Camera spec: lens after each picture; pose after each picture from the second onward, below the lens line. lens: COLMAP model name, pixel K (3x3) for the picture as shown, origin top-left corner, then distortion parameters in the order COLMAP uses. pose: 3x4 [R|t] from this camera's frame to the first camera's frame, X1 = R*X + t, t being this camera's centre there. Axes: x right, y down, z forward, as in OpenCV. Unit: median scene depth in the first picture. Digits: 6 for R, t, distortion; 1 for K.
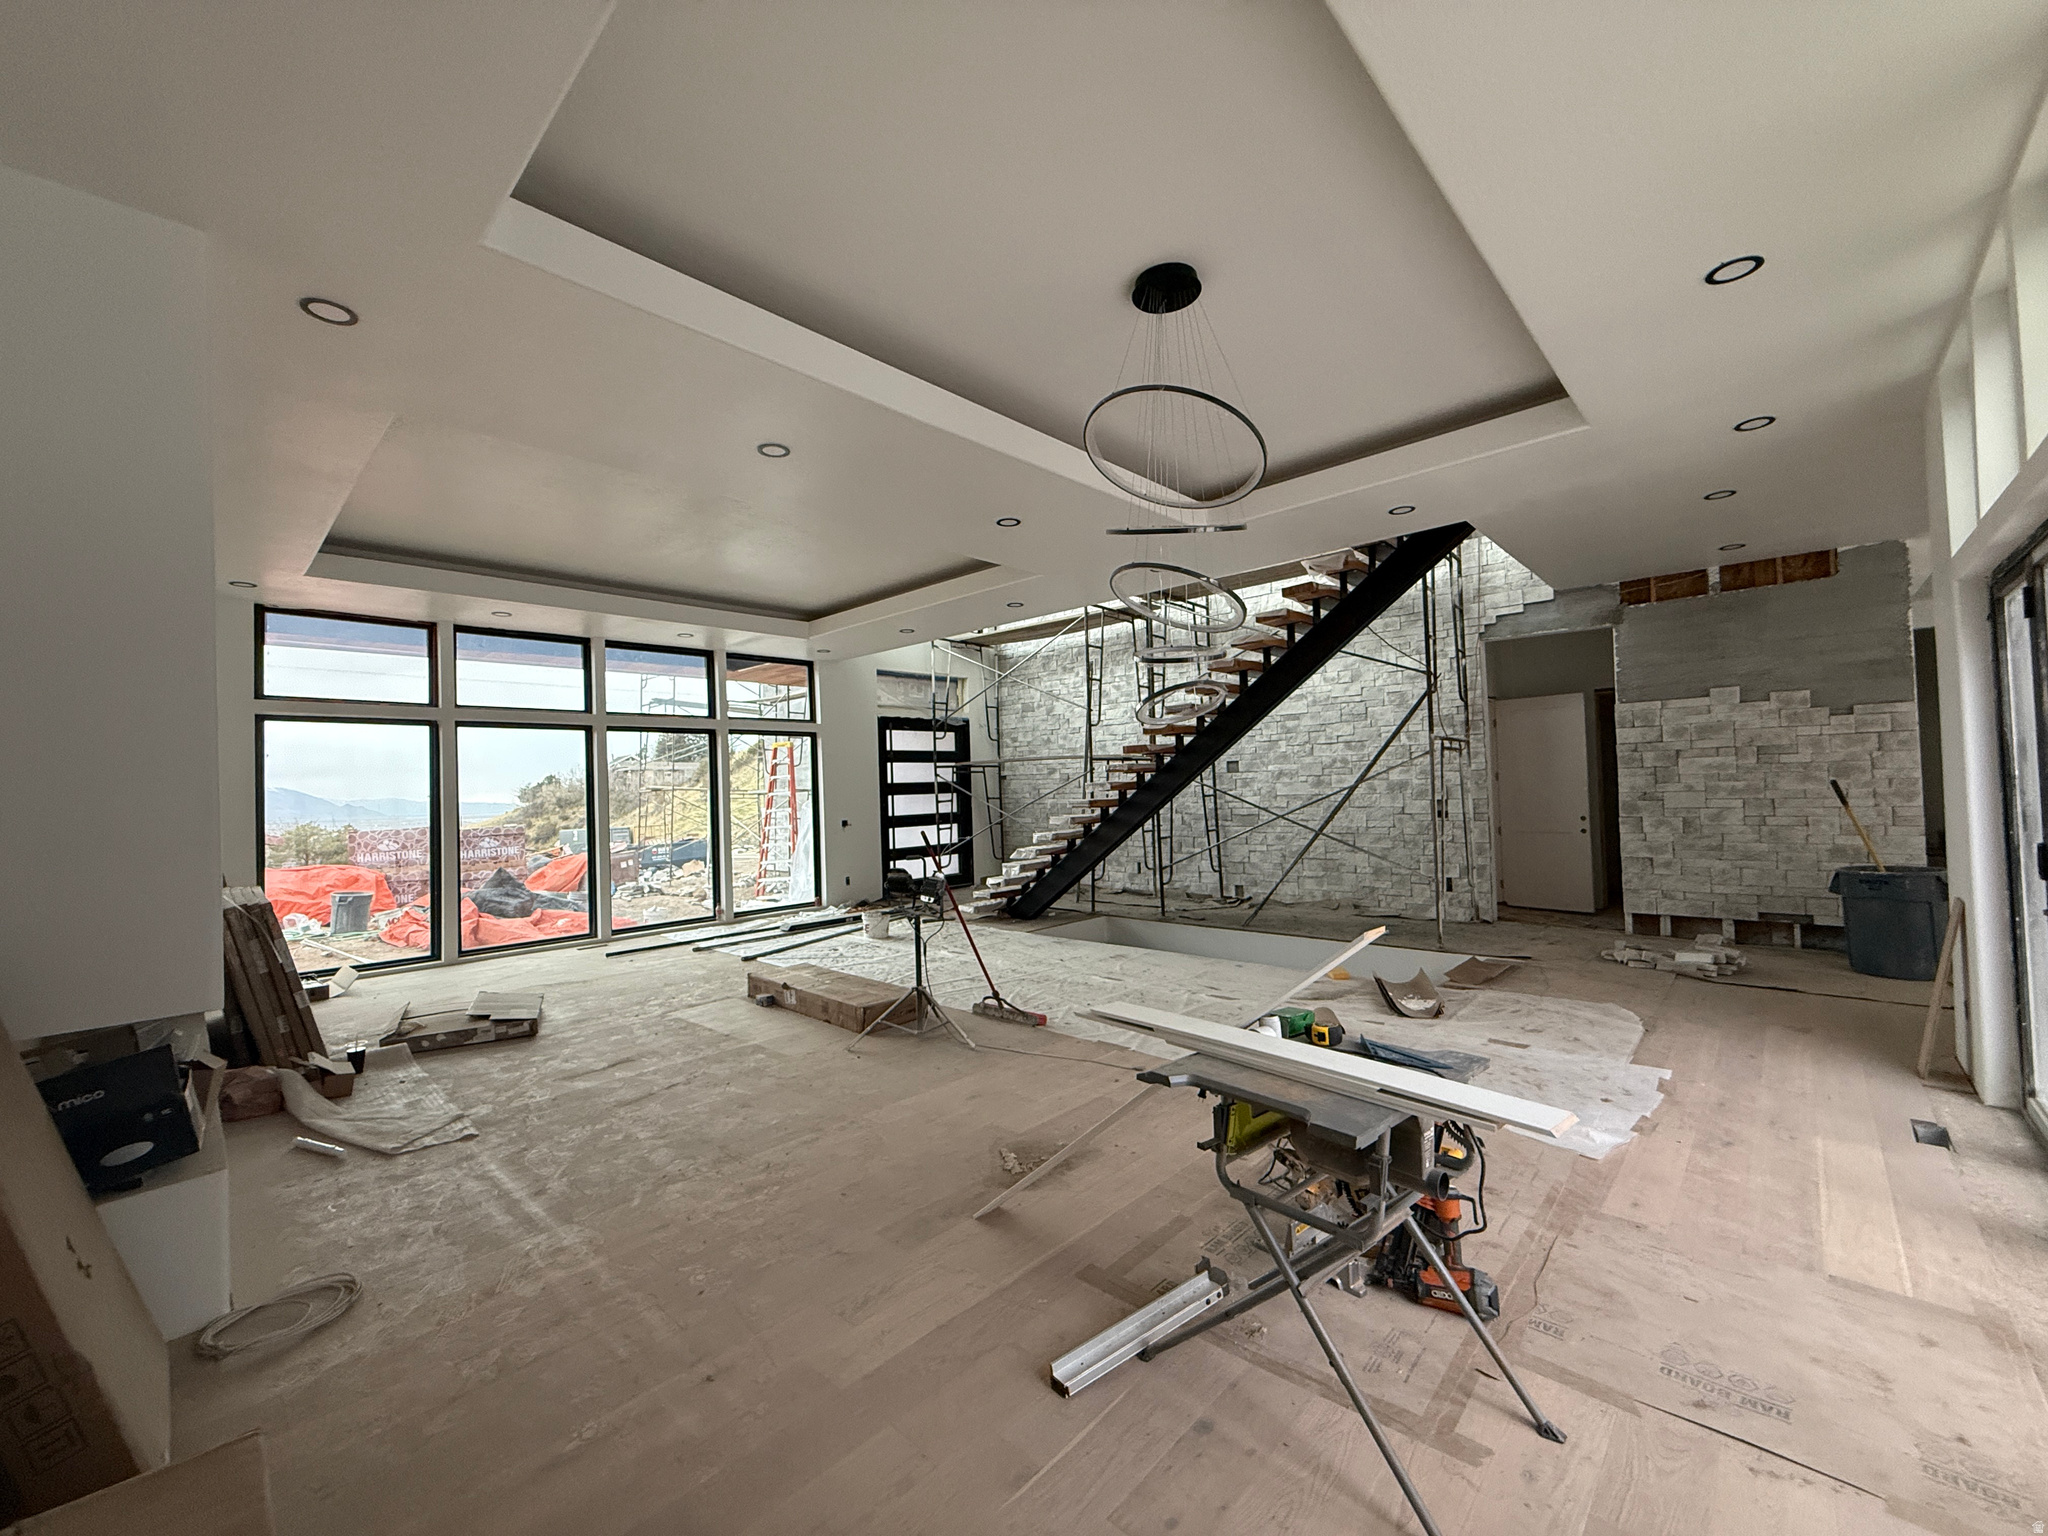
lens RADIAL K [[814.7, 0, 1024.0], [0, 814.7, 768.0], [0, 0, 1]] dist [-0.008456, -0.000024]
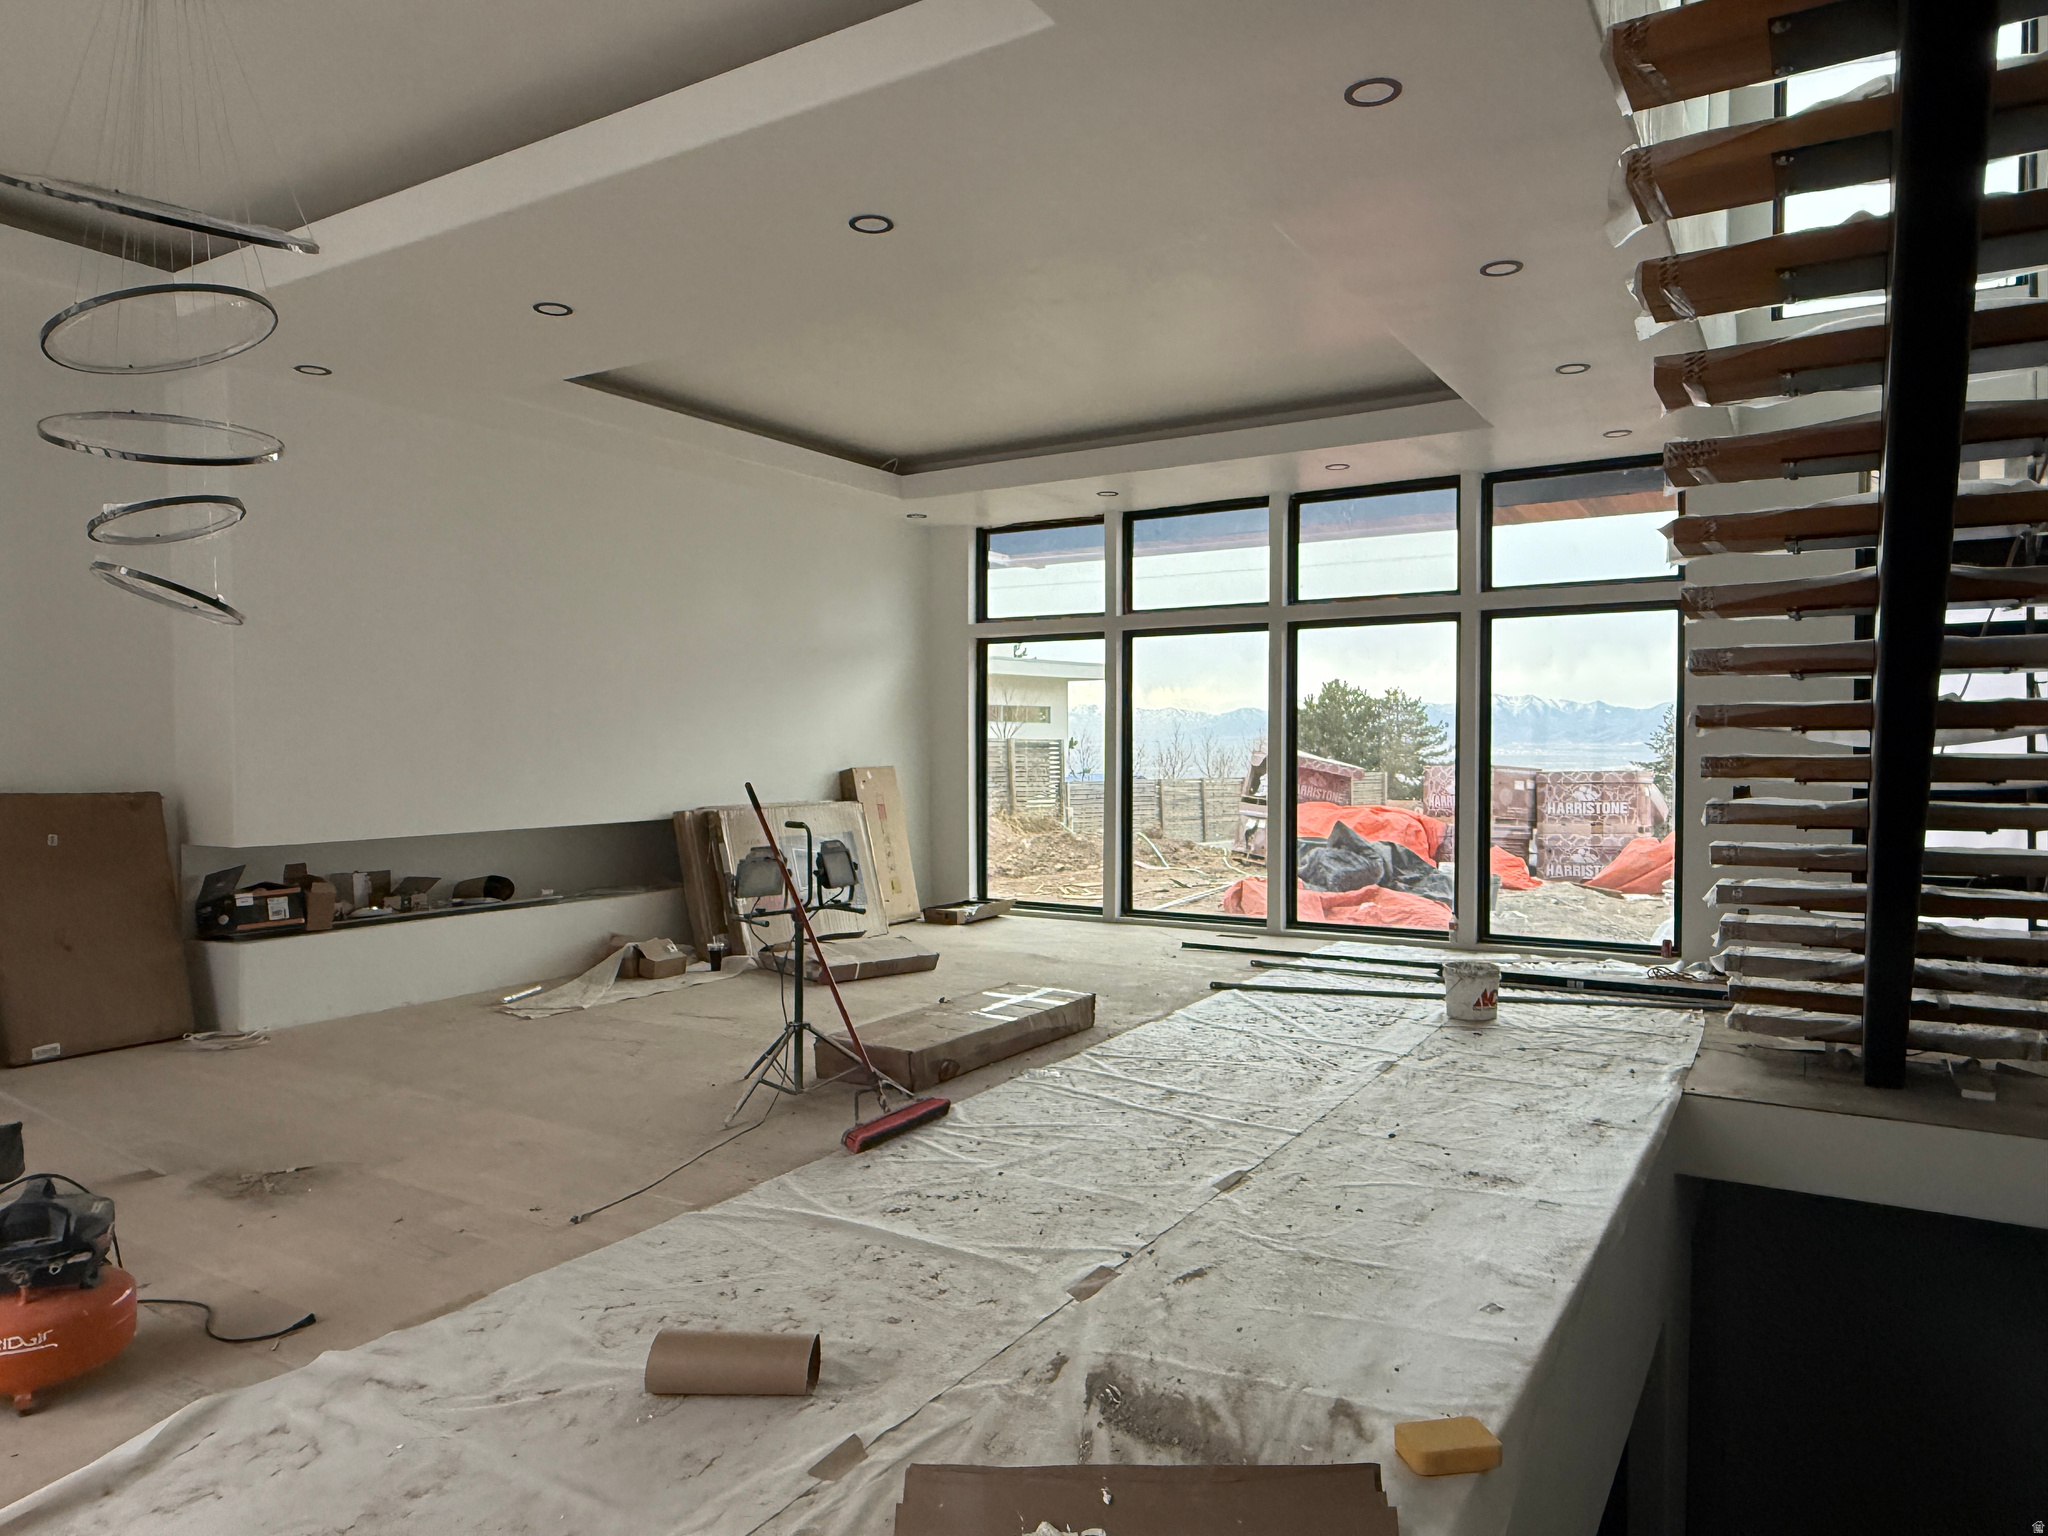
lens RADIAL K [[1333.9, 0, 1024.0], [0, 1333.9, 768.0], [0, 0, 1]] dist [-0.002827, -0.001570]
pose [[0.200094, 0.046359, -0.978679, 0.686904], [0.021568, 0.998430, 0.051704, 0.010204], [0.979539, -0.031454, 0.198780, 0.708845]]
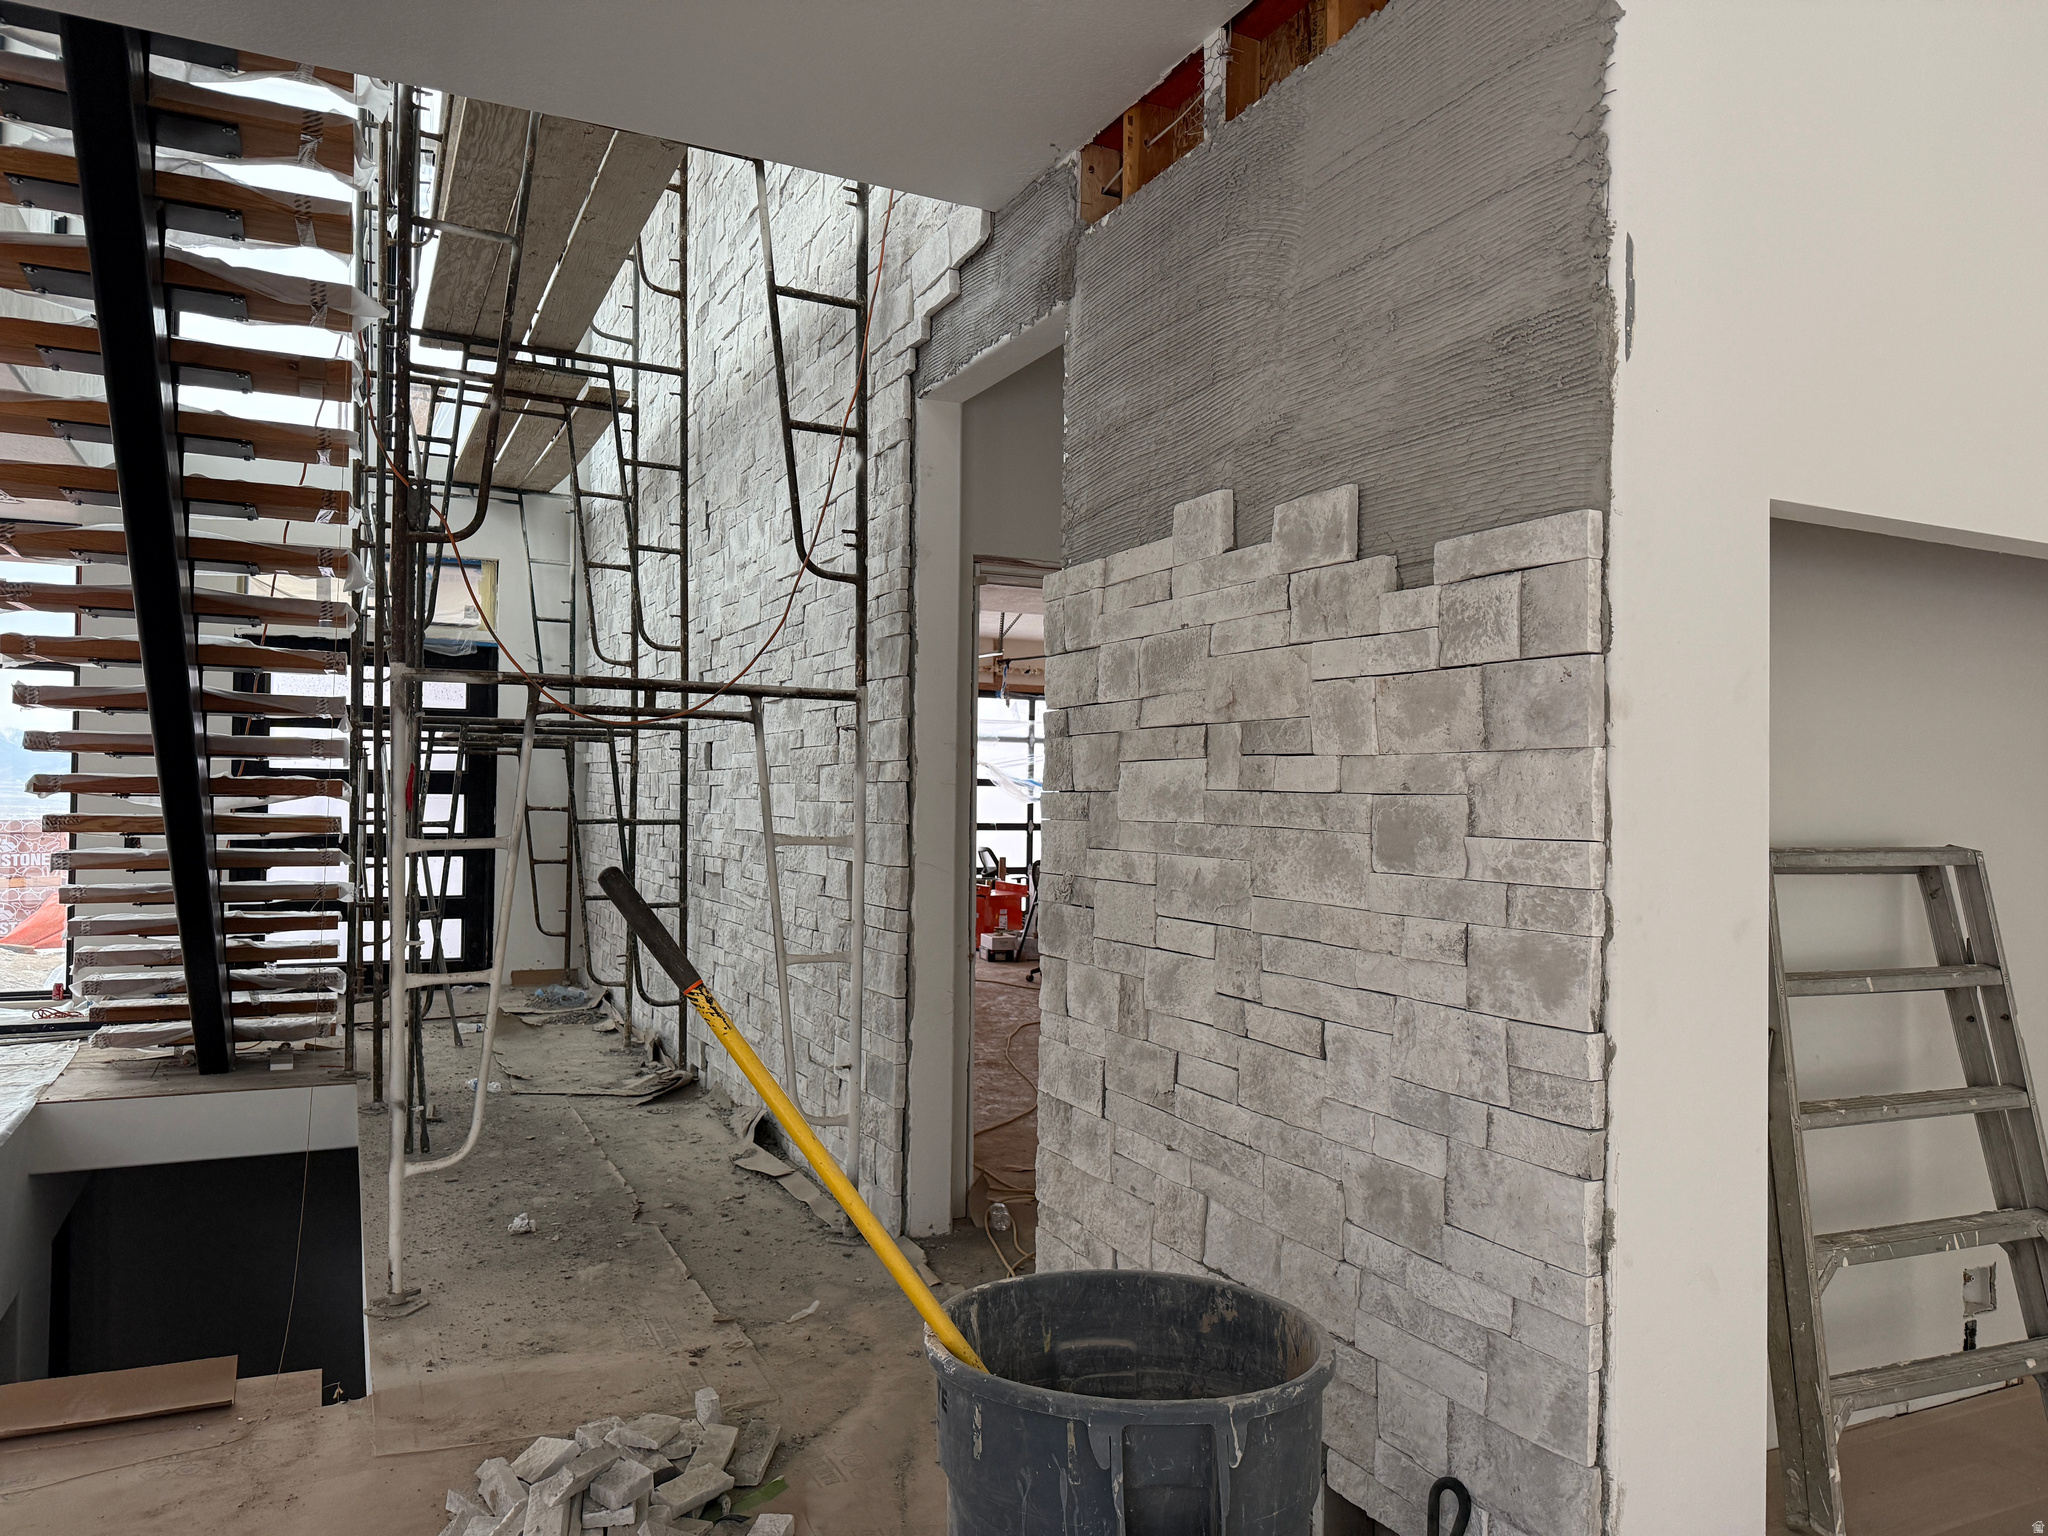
lens RADIAL K [[1427.3, 0, 1024.0], [0, 1427.3, 768.0], [0, 0, 1]] dist [0.092794, -0.114137]
pose [[0.929091, 0.035679, -0.368127, 1.006219], [-0.032368, 0.999361, 0.015167, -0.017184], [0.368433, -0.002176, 0.929652, 0.557091]]
